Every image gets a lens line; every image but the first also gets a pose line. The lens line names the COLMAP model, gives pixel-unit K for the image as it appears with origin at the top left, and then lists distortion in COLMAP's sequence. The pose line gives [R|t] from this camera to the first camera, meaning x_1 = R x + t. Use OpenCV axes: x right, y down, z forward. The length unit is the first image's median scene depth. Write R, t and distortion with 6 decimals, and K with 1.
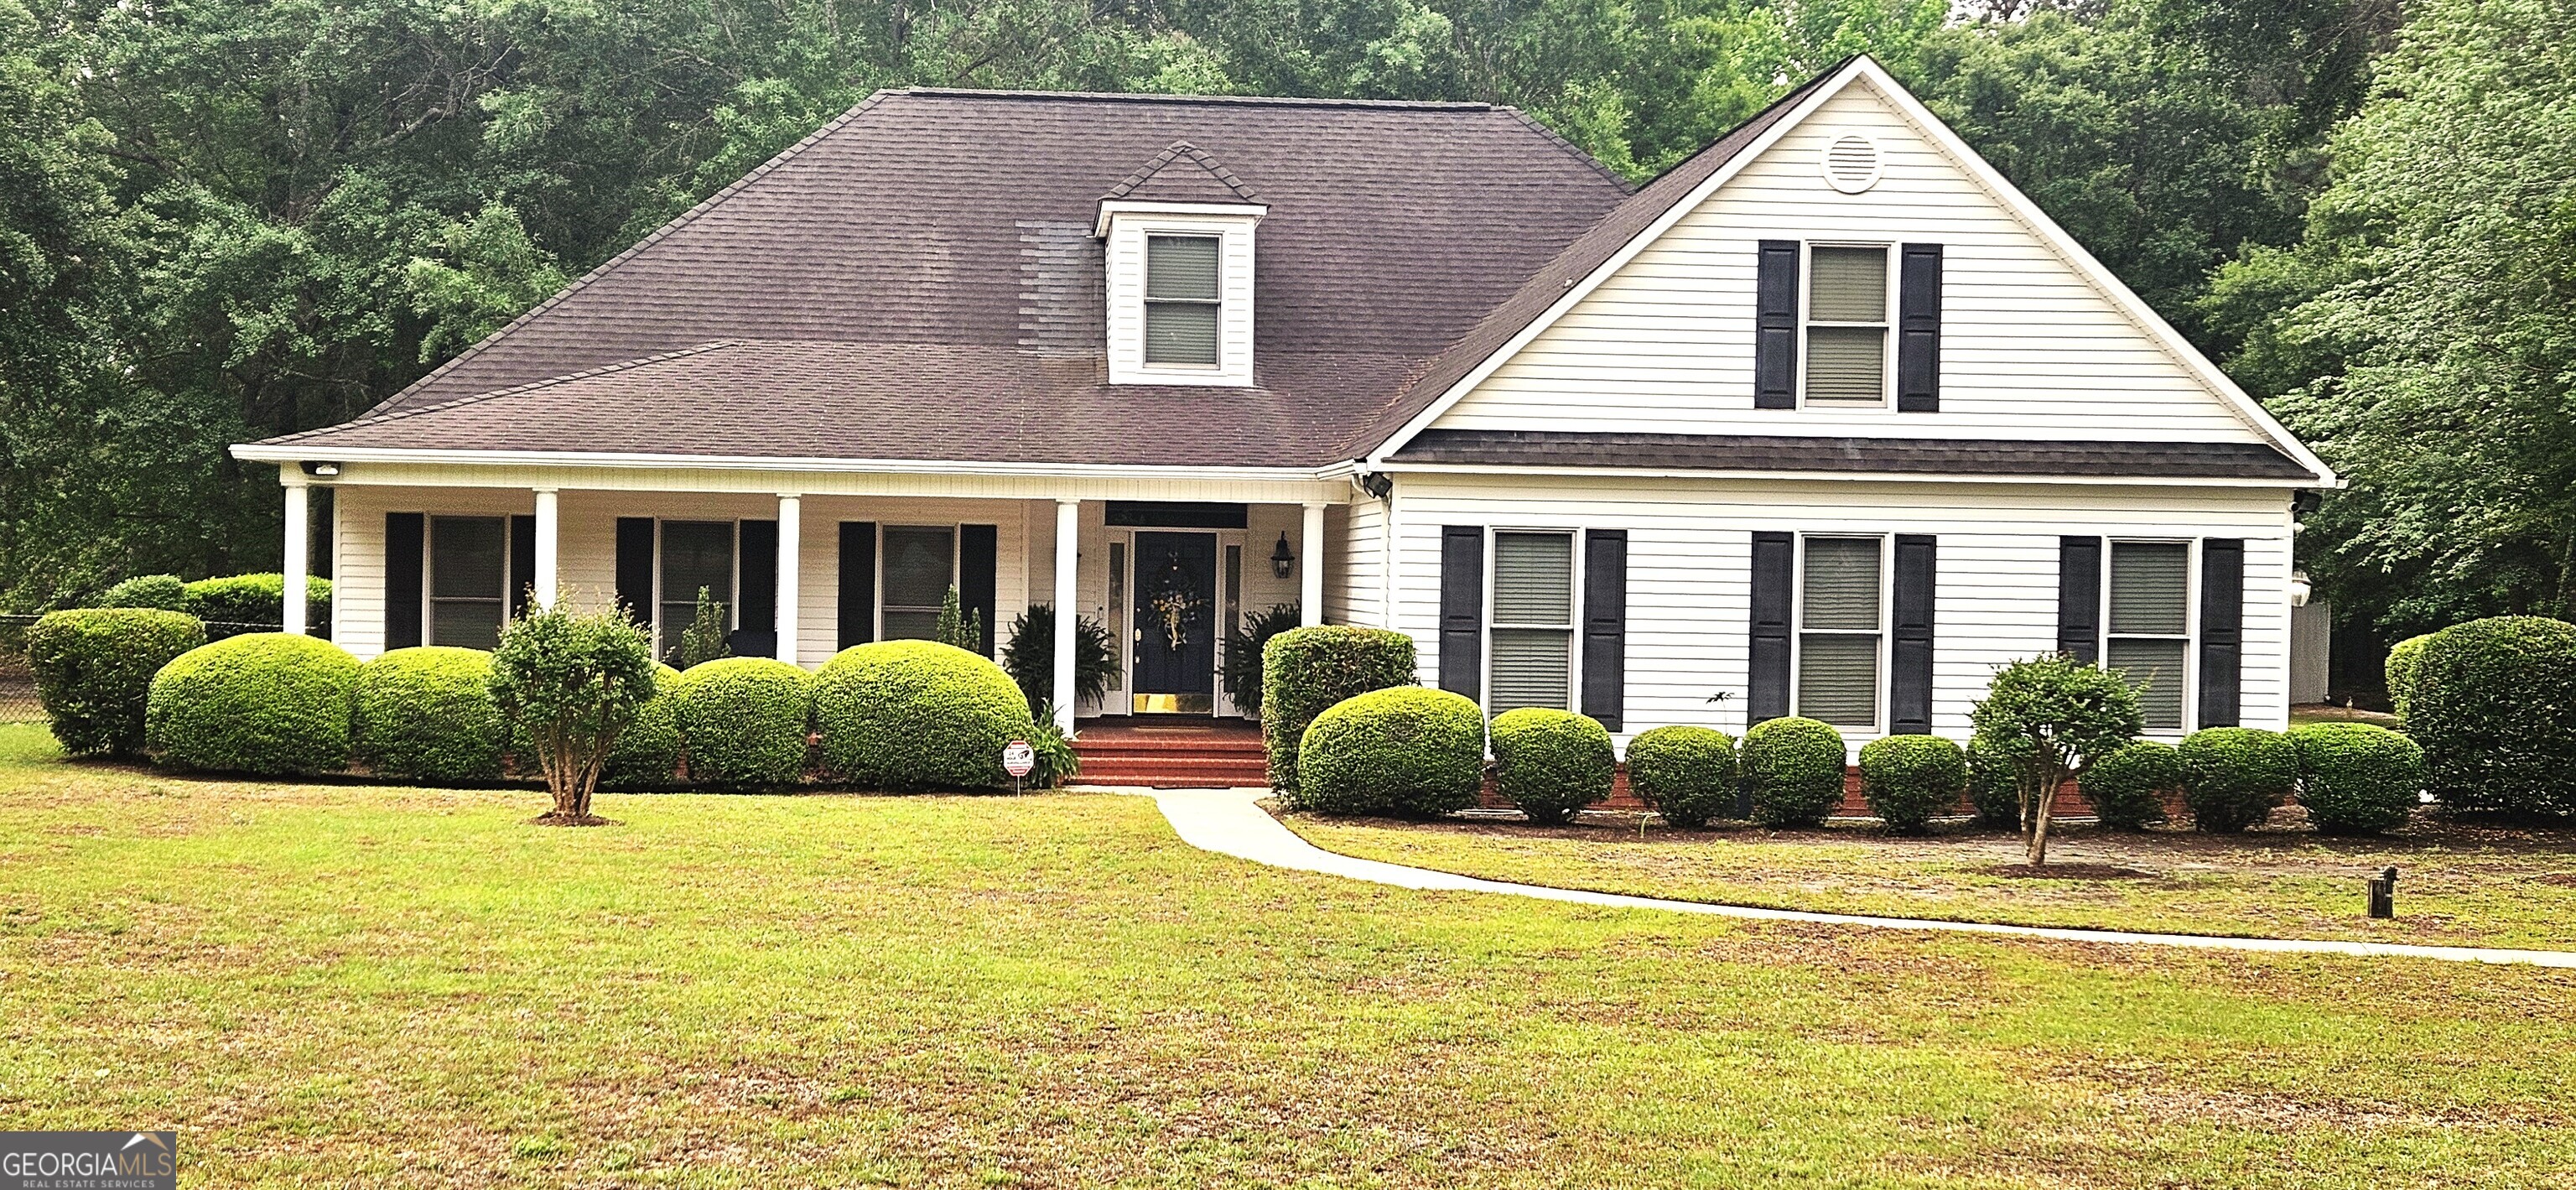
lens RADIAL K [[1941.0, 0, 1251.4], [0, 1941.0, 639.2], [0, 0, 1]] dist [0.040107, -0.000650]
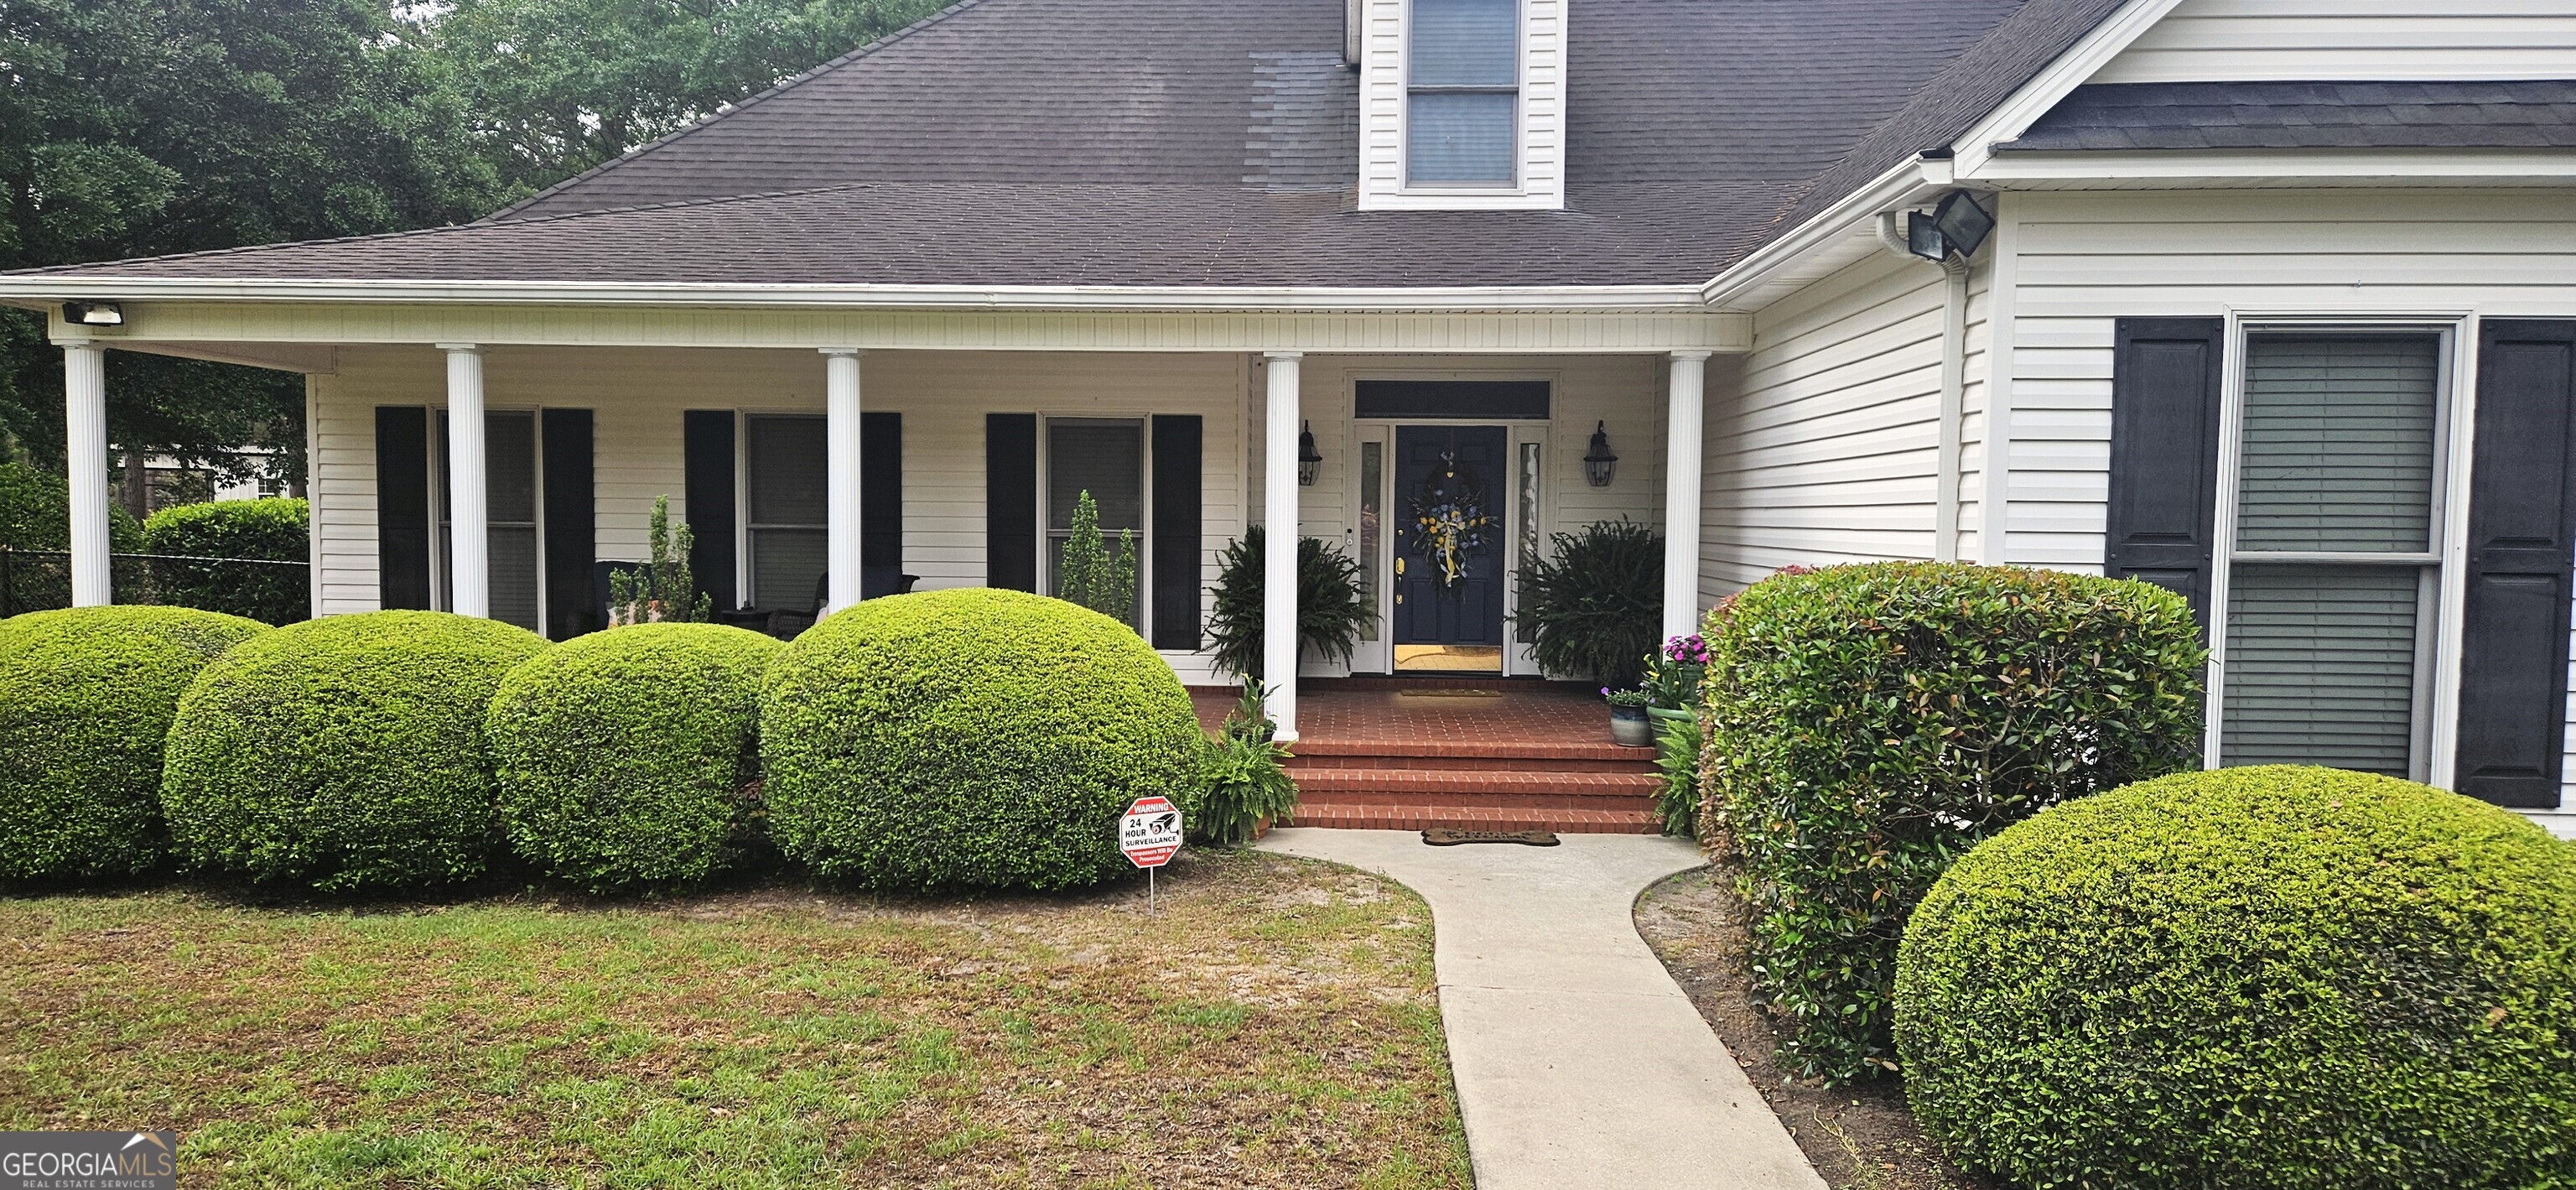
lens RADIAL K [[1941.0, 0, 1251.4], [0, 1941.0, 639.2], [0, 0, 1]] dist [0.040107, -0.000650]
pose [[0.990692, -0.000532, -0.136121, -0.016660], [0.005826, 0.999242, 0.038499, -0.003717], [0.135997, -0.038934, 0.989944, 0.311244]]
